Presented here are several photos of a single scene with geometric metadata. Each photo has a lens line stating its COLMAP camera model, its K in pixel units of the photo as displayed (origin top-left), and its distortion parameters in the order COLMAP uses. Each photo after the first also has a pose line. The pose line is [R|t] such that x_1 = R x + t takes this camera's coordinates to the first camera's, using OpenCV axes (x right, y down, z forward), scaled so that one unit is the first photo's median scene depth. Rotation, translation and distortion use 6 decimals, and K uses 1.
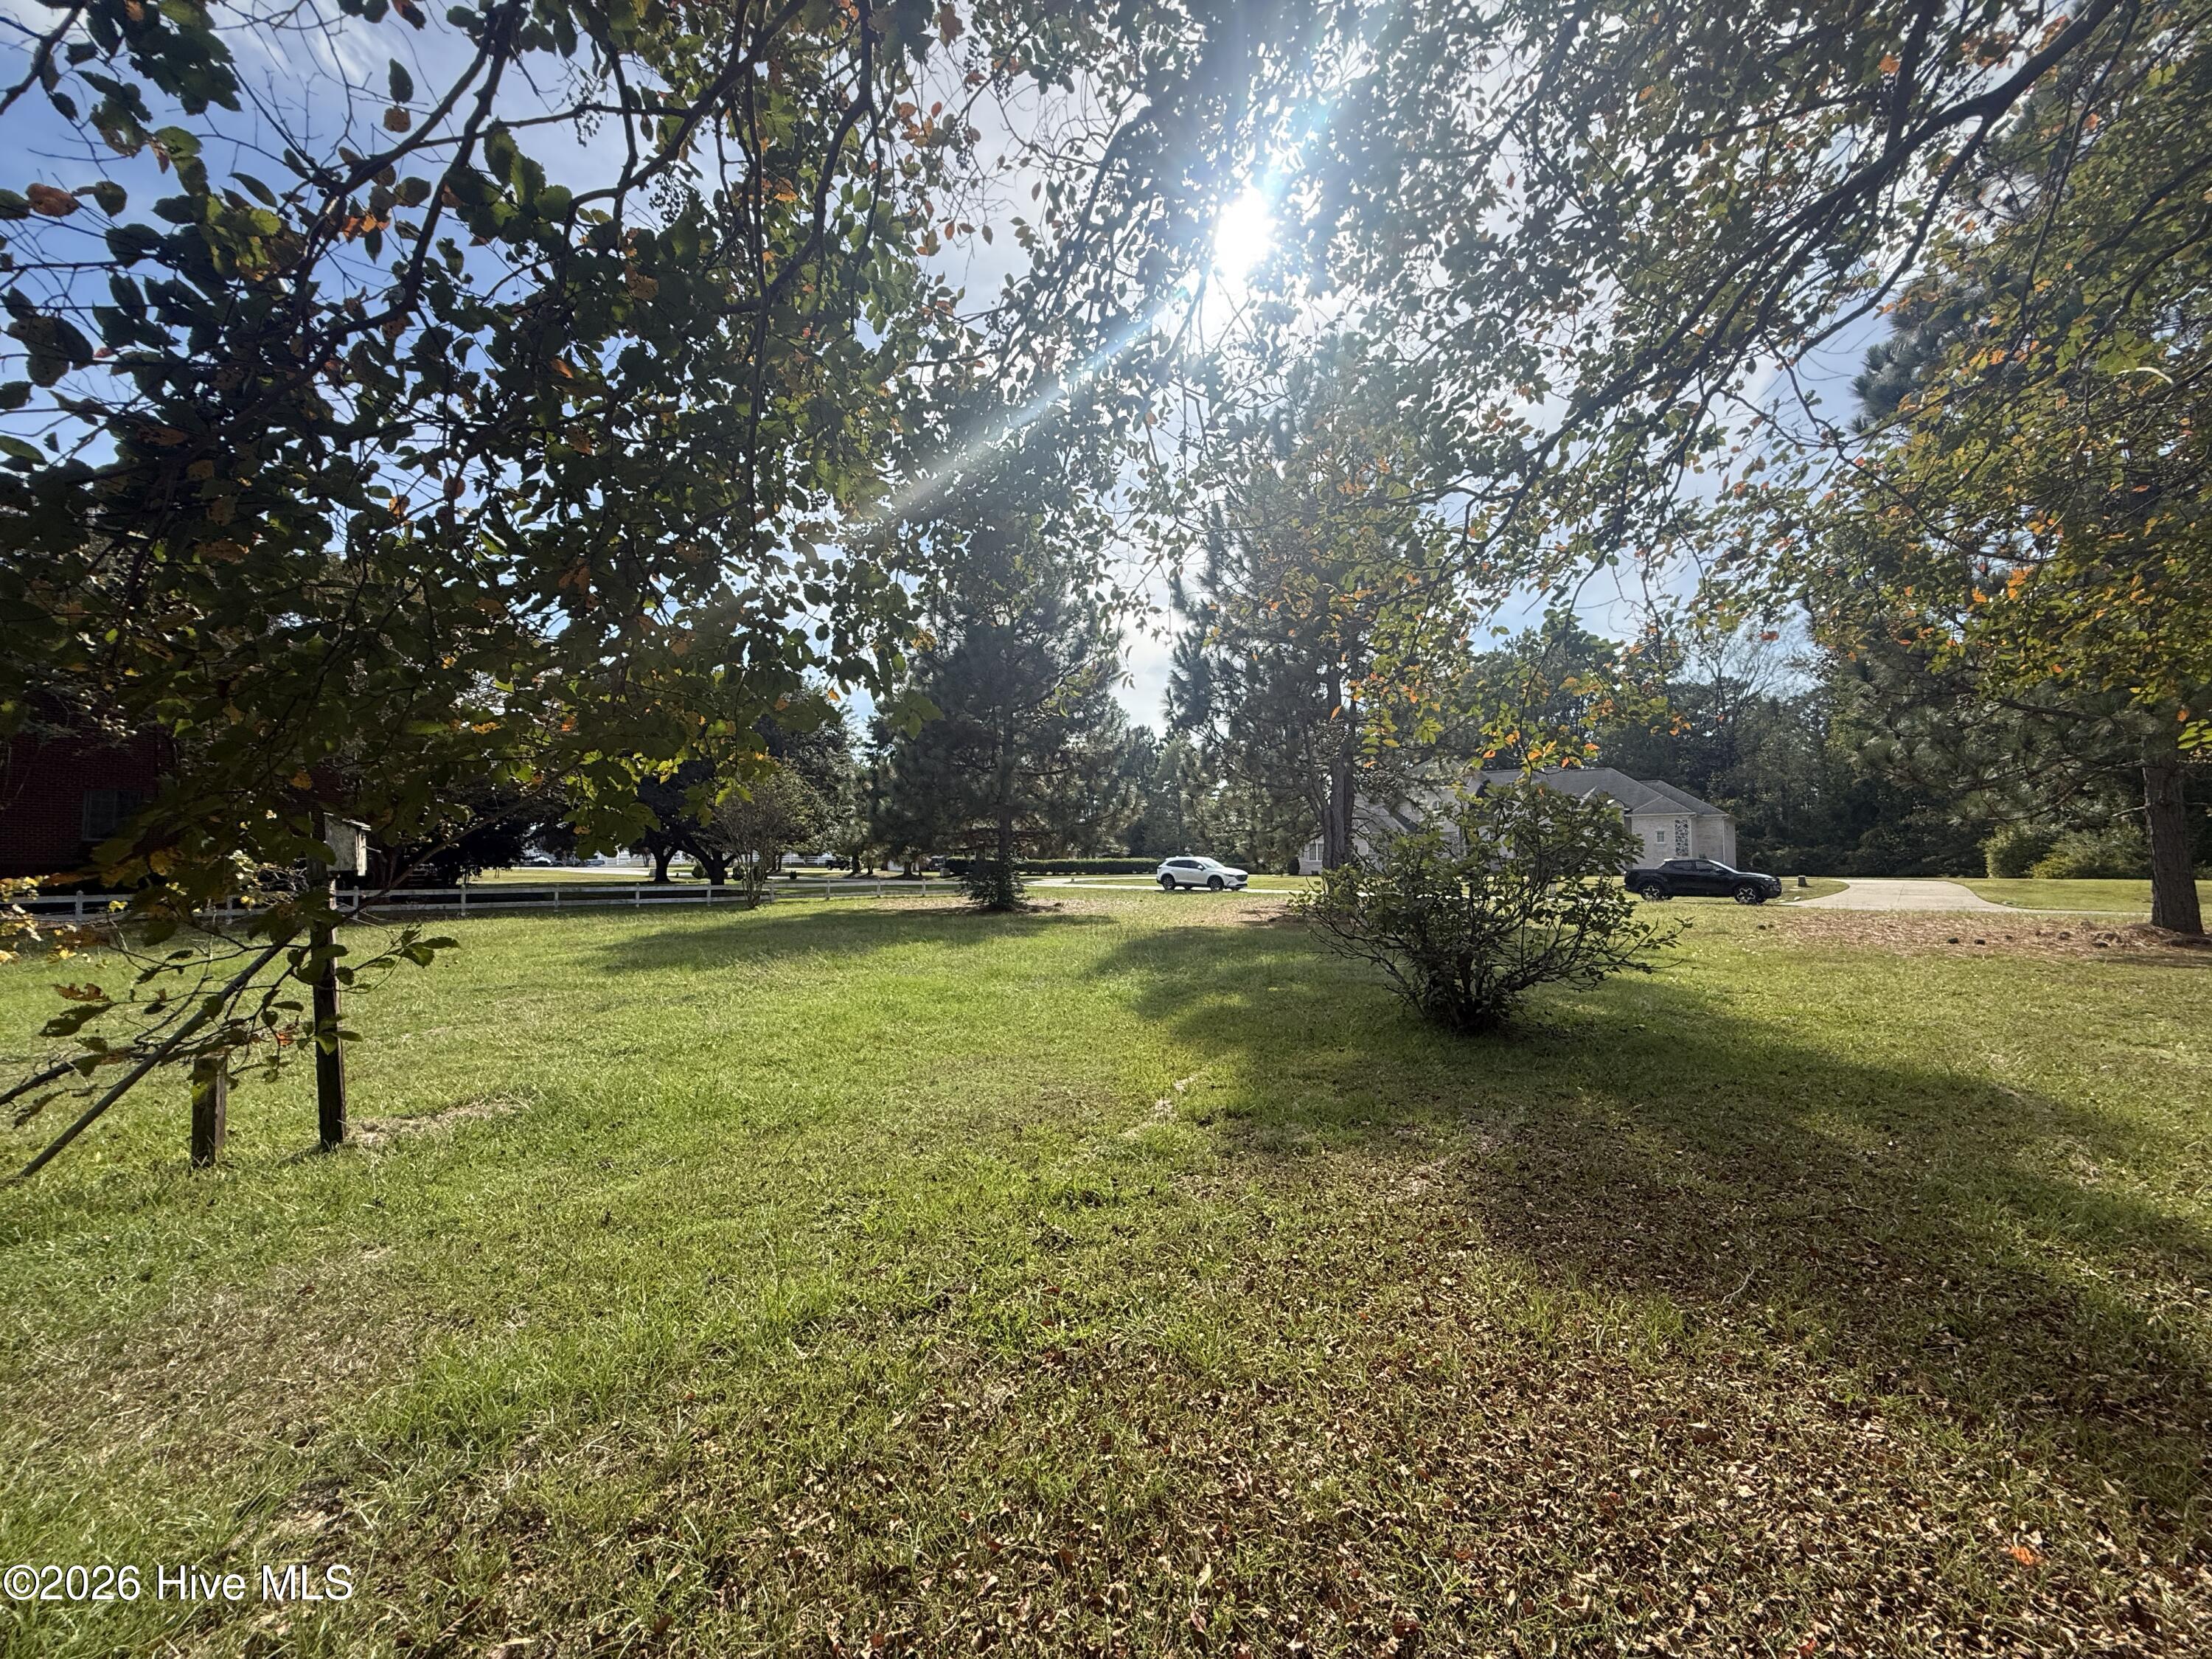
lens RADIAL K [[879.7, 0, 1103.5], [0, 879.7, 827.0], [0, 0, 1]] dist [-0.000239, 0.000219]
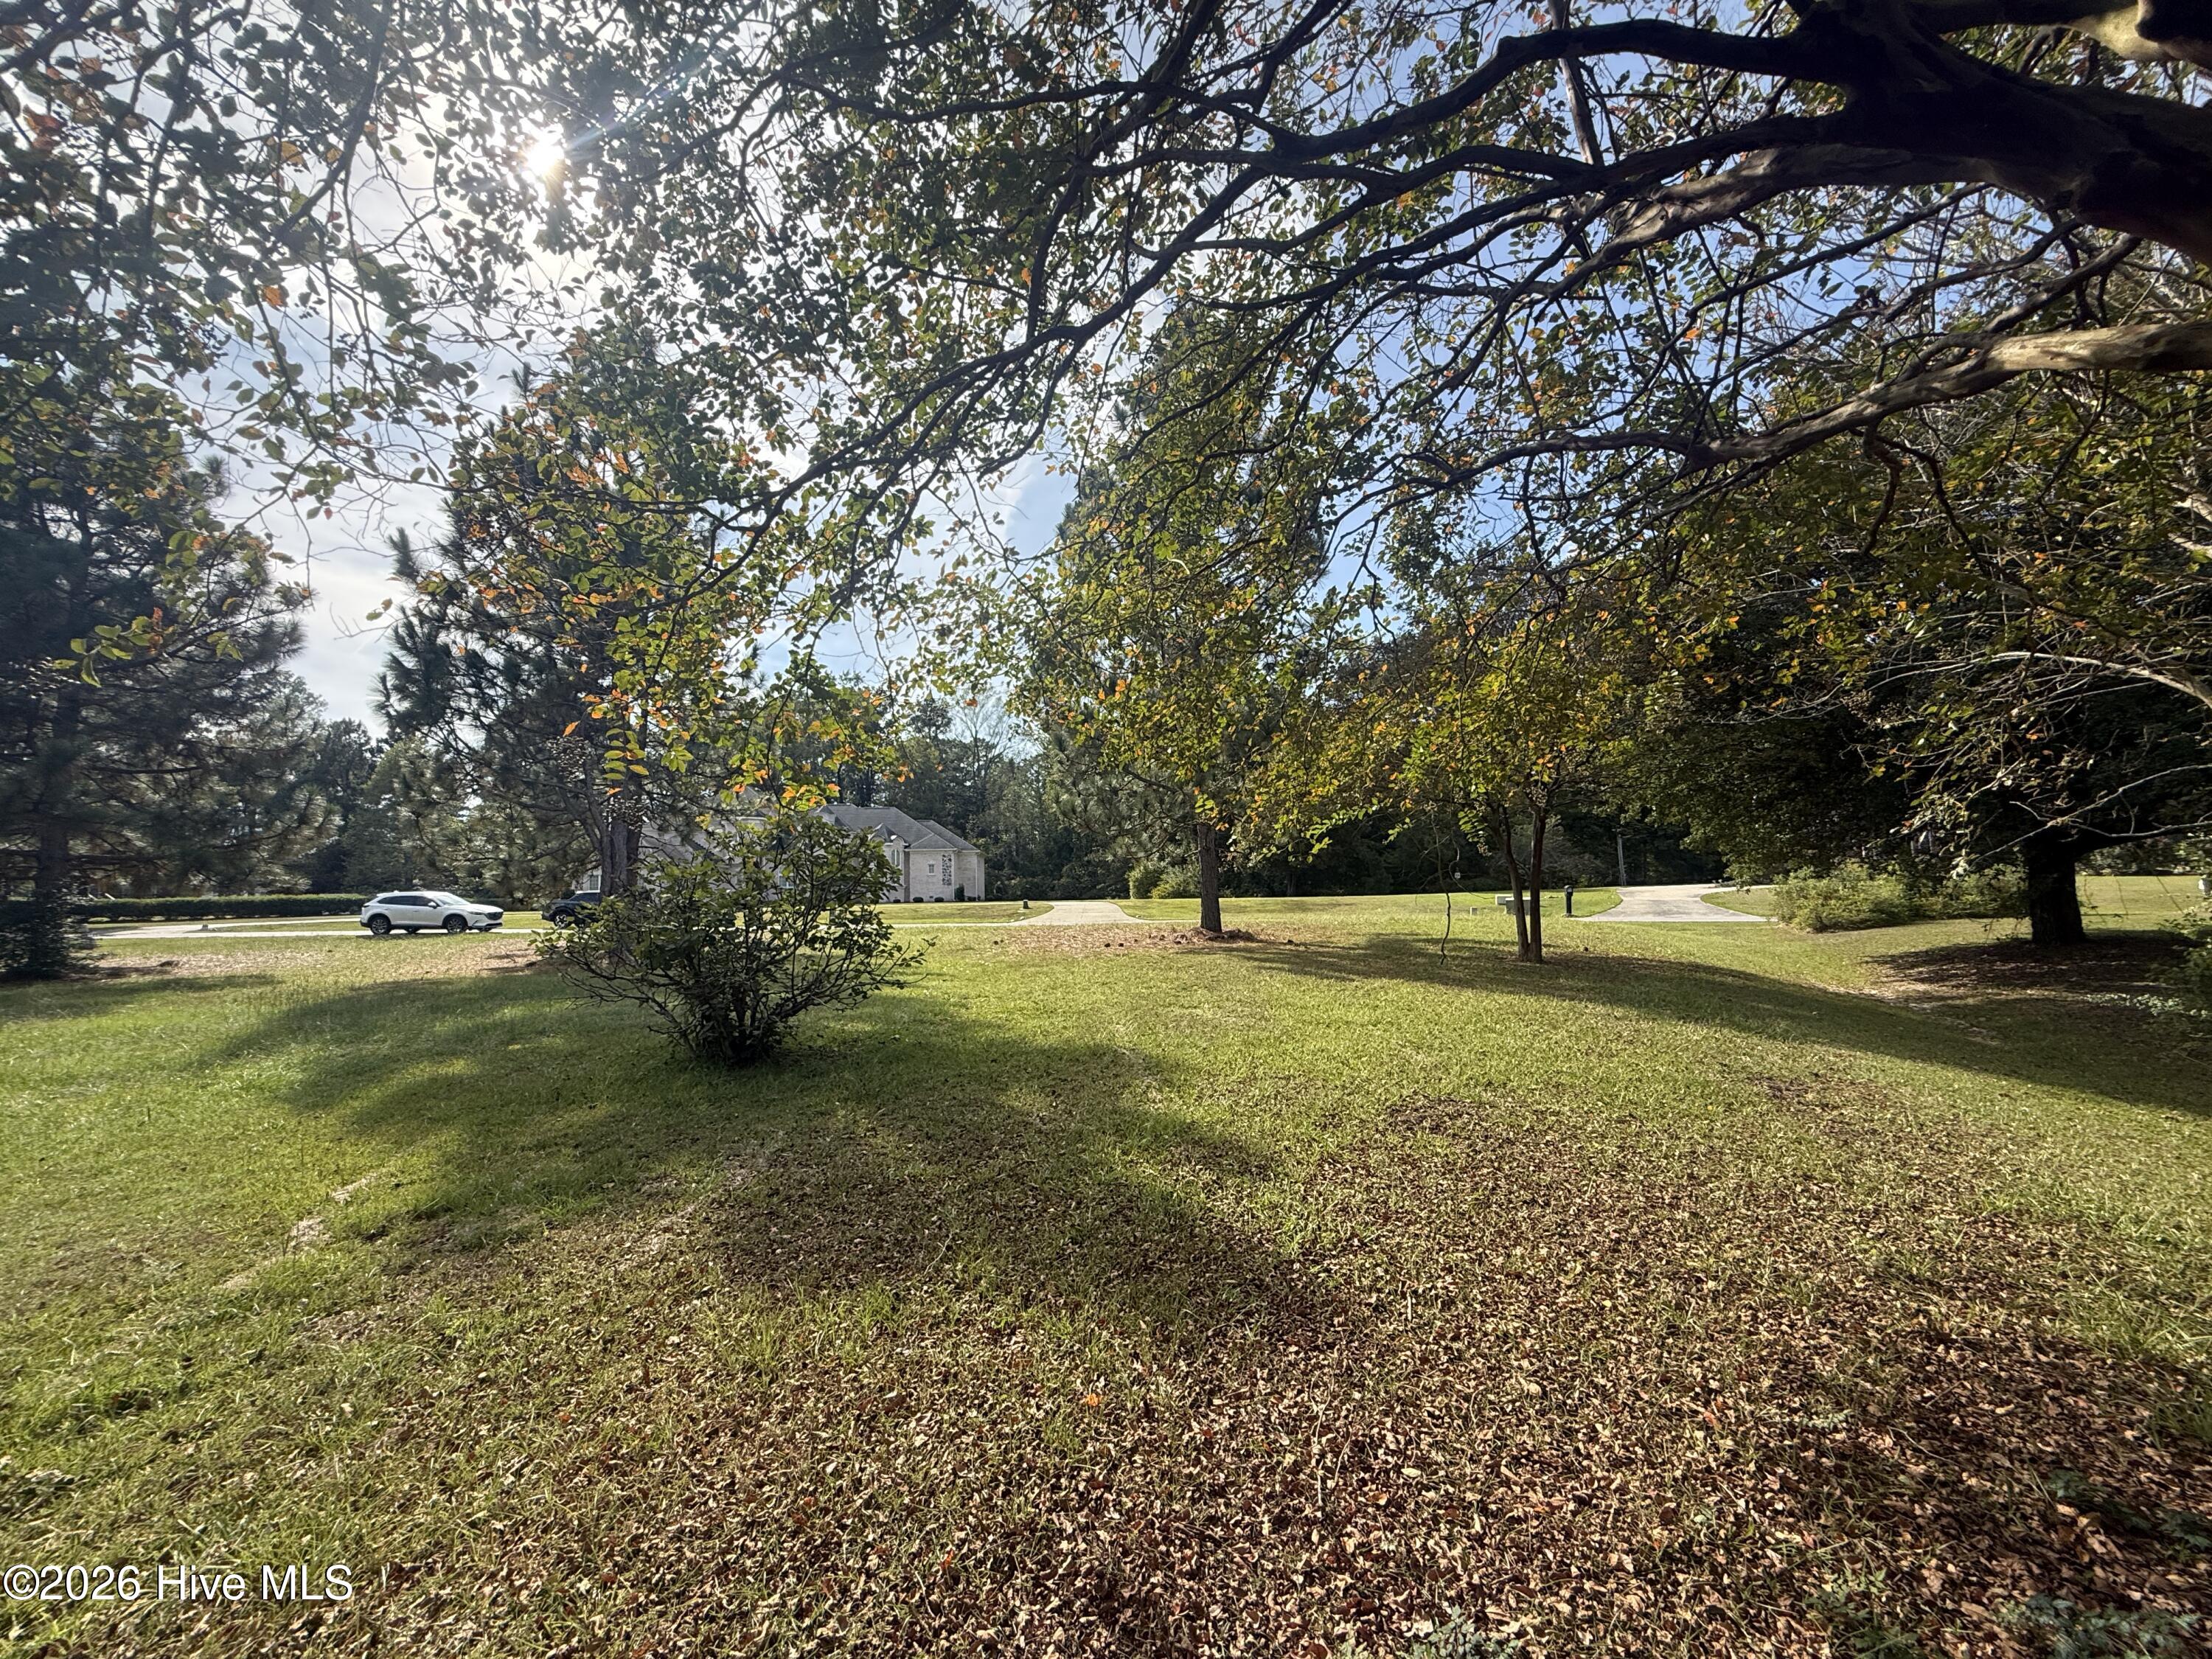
lens RADIAL K [[879.2, 0, 1099.8], [0, 879.2, 824.1], [0, 0, 1]] dist [0.002283, 0.000120]
pose [[0.729191, 0.039484, 0.683170, 0.038010], [-0.013109, 0.998957, -0.043742, 0.001491], [-0.684185, 0.022940, 0.728948, -0.004915]]
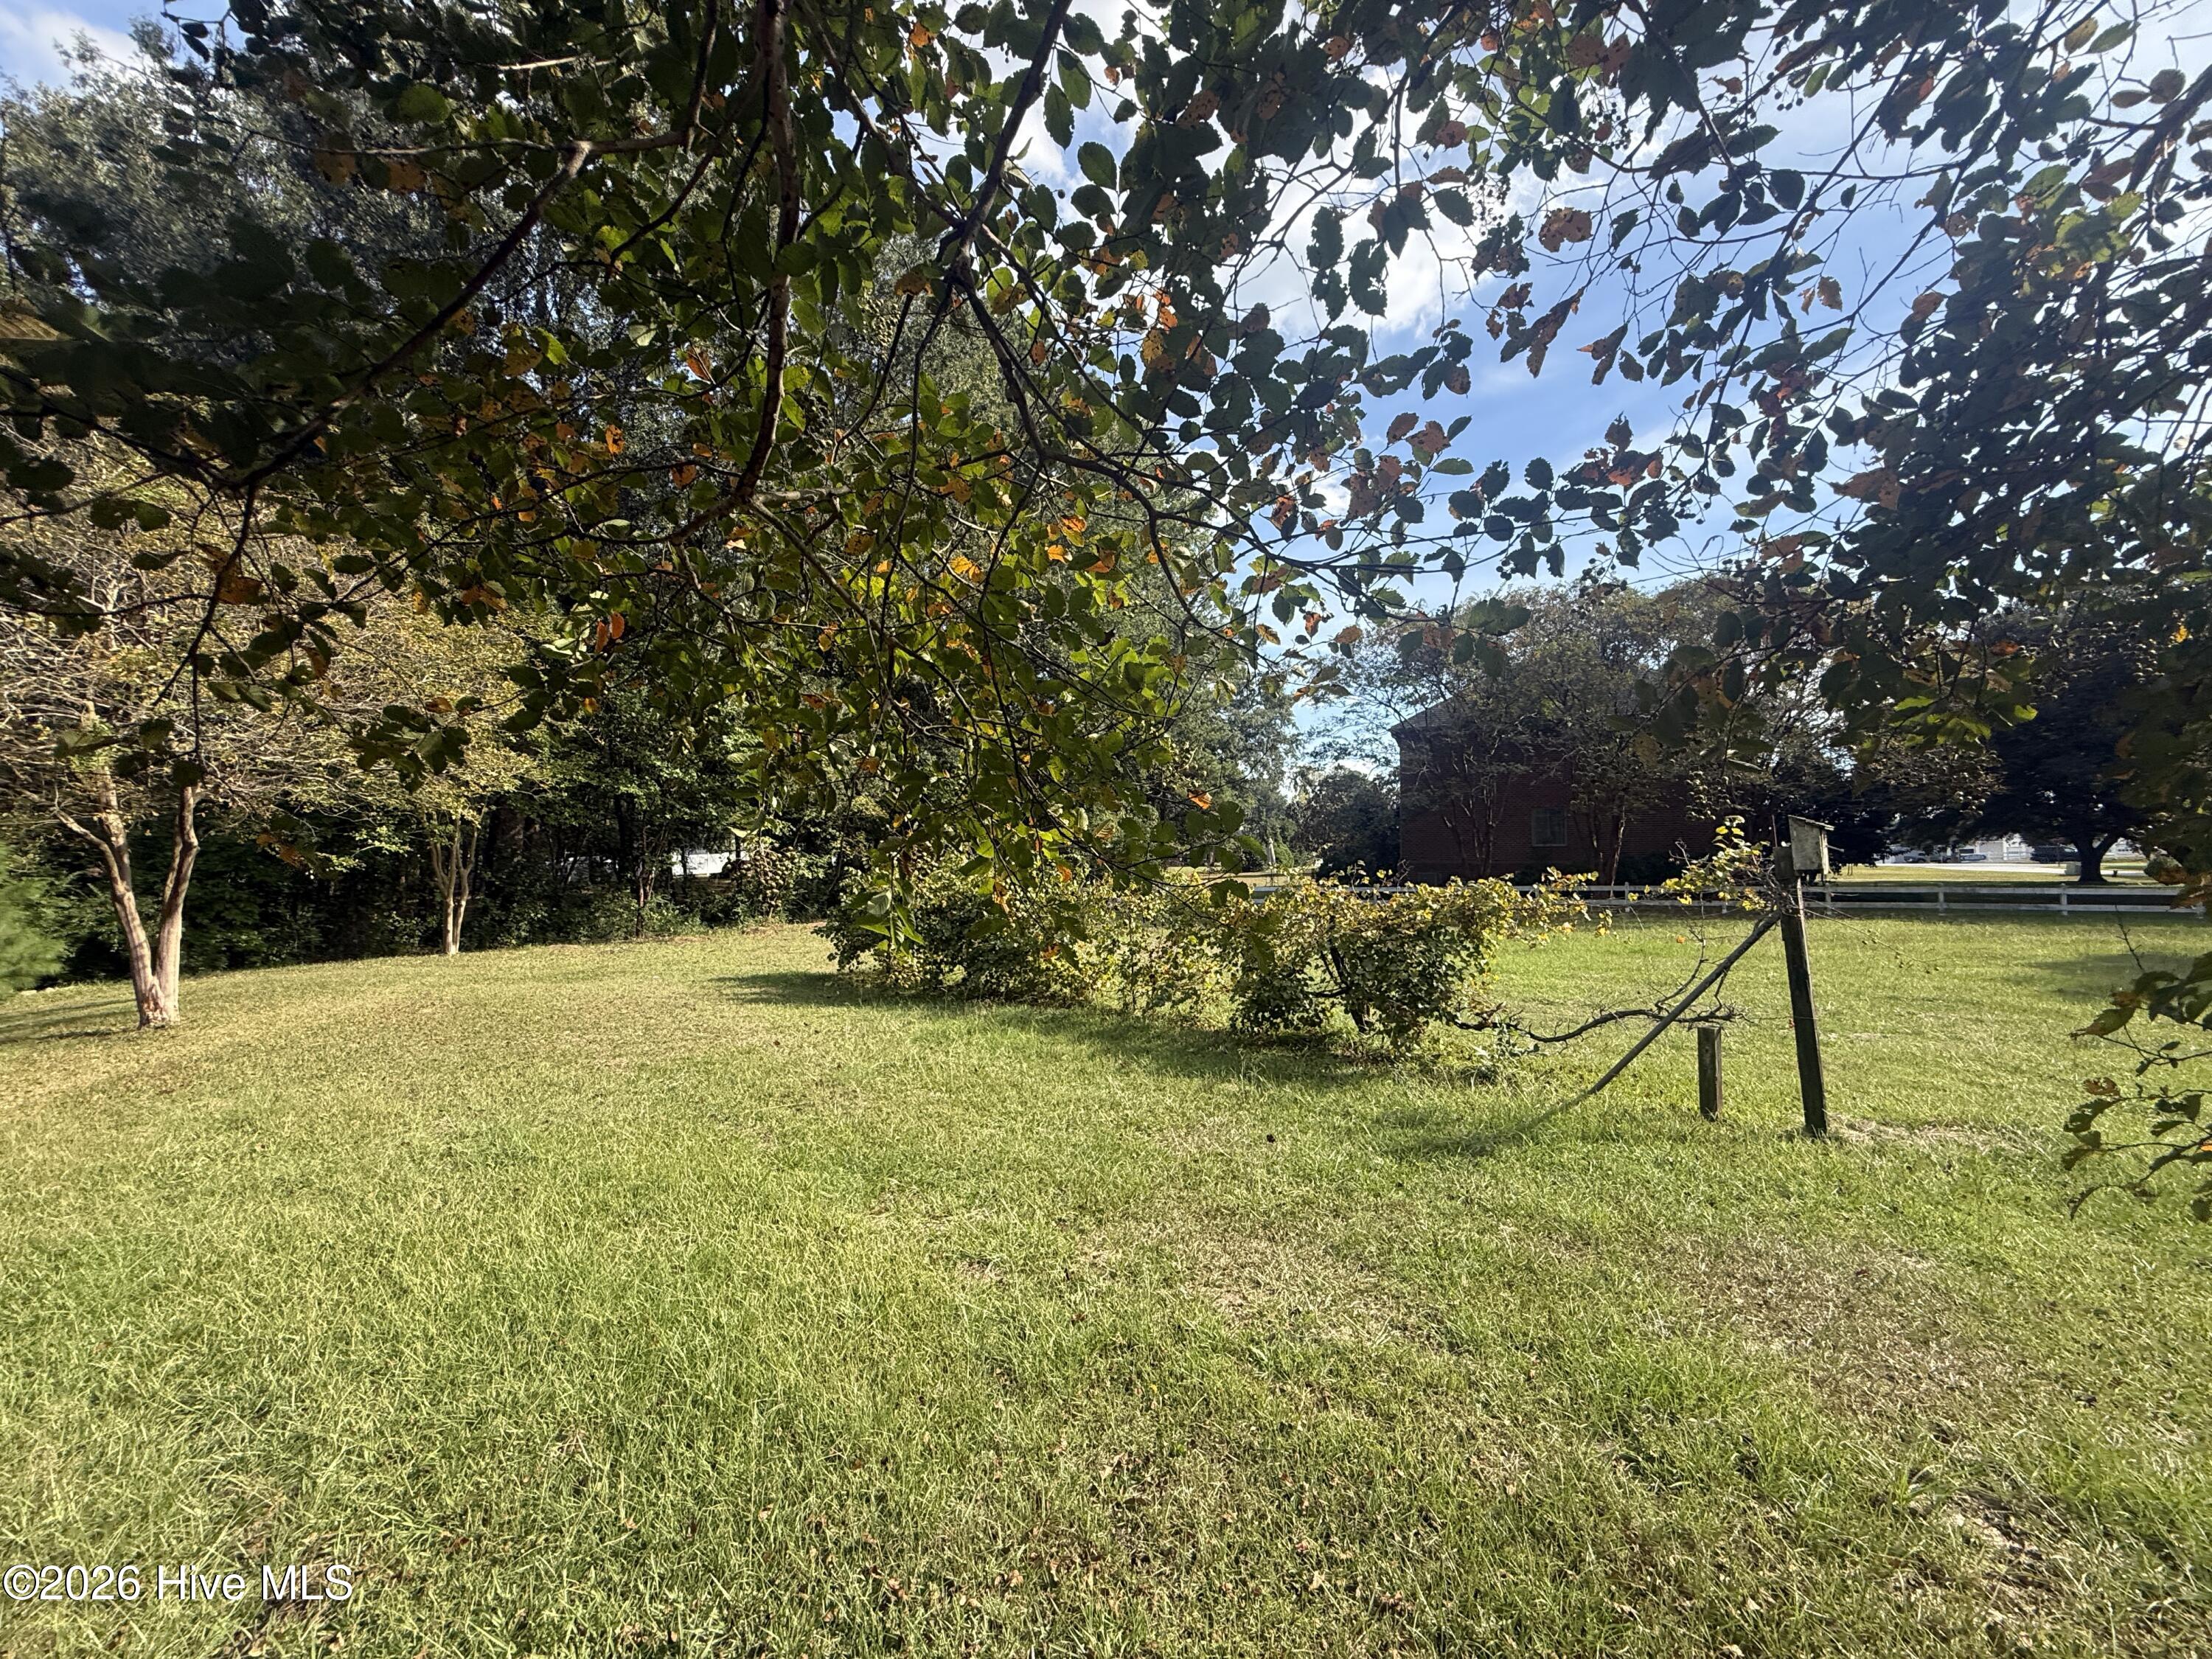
lens RADIAL K [[879.7, 0, 1103.5], [0, 879.7, 827.0], [0, 0, 1]] dist [-0.000239, 0.000219]
pose [[0.265877, -0.044418, -0.962983, -0.075488], [0.048023, 0.998308, -0.032788, -0.007050], [0.962810, -0.037528, 0.267560, -0.080166]]
